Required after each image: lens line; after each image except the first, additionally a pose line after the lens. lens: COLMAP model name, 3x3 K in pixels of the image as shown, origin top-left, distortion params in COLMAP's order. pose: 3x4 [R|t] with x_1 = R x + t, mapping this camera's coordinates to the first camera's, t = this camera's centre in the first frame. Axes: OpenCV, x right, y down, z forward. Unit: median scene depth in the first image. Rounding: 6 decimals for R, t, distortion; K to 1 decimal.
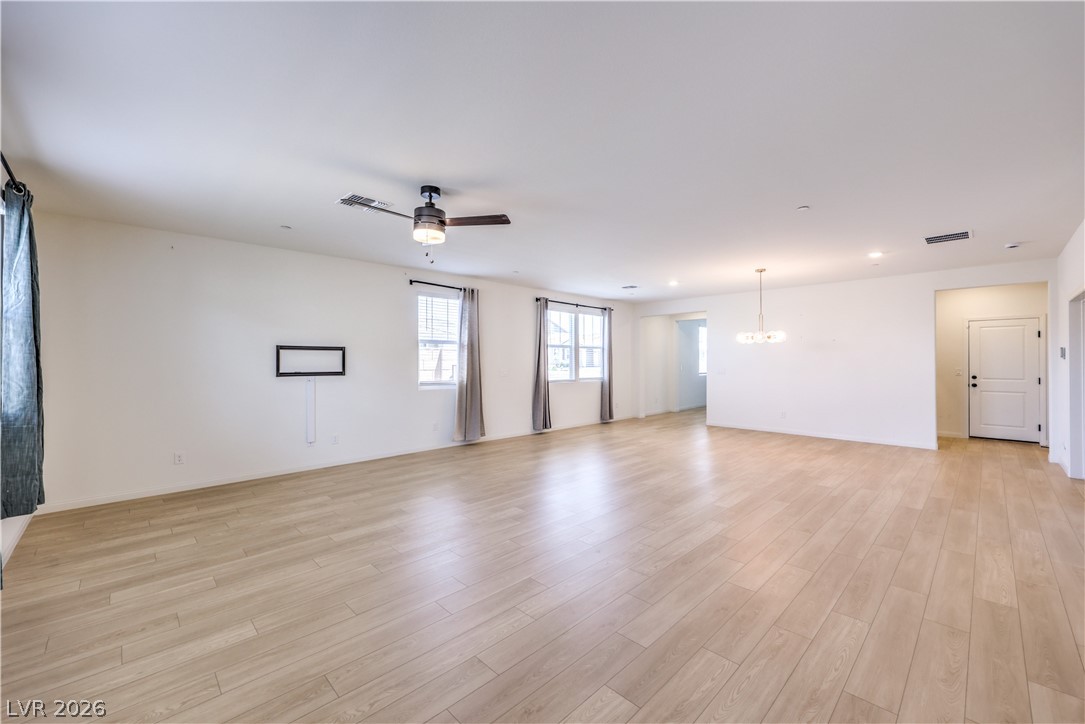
lens RADIAL K [[436.9, 0, 567.6], [0, 436.9, 354.7], [0, 0, 1]] dist [-0.002867, -0.000764]
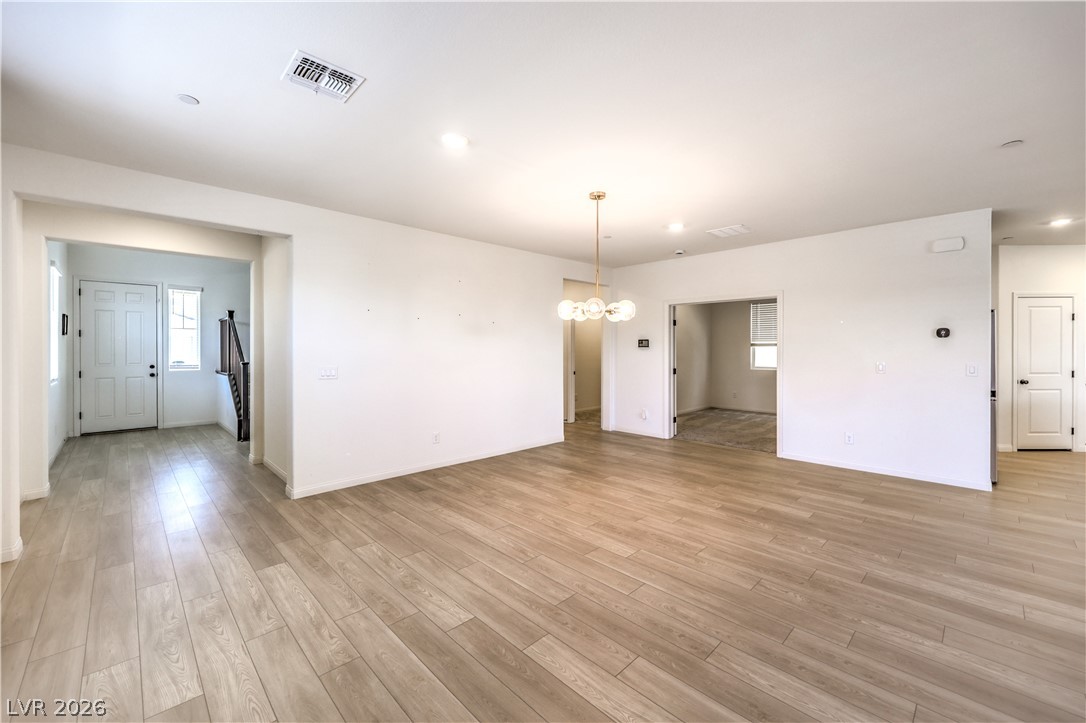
lens RADIAL K [[437.3, 0, 527.9], [0, 437.3, 346.3], [0, 0, 1]] dist [-0.002867, -0.000764]
pose [[0.054006, 0.007248, 0.998514, -0.181694], [-0.014103, 0.999879, -0.006495, 0.016295], [-0.998441, -0.013731, 0.054101, 1.316737]]
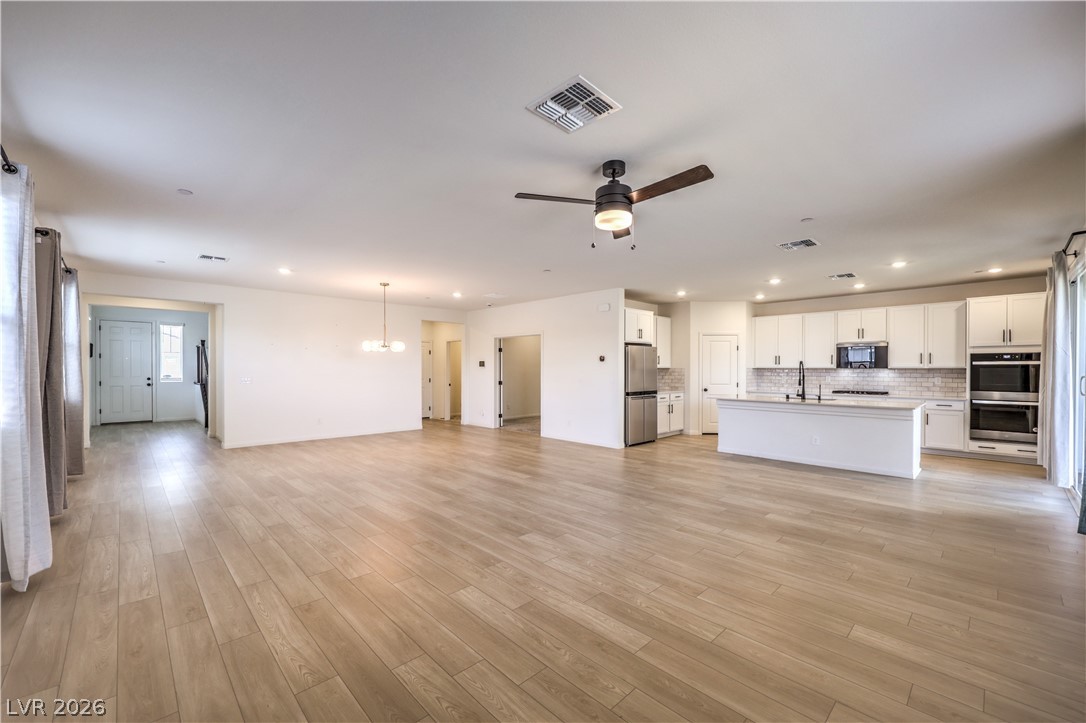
lens RADIAL K [[437.3, 0, 519.8], [0, 437.3, 369.9], [0, 0, 1]] dist [-0.002867, -0.000764]
pose [[0.064661, -0.001340, 0.997906, -0.766413], [-0.017995, 0.999835, 0.002509, 0.012359], [-0.997745, -0.018120, 0.064626, 0.737936]]
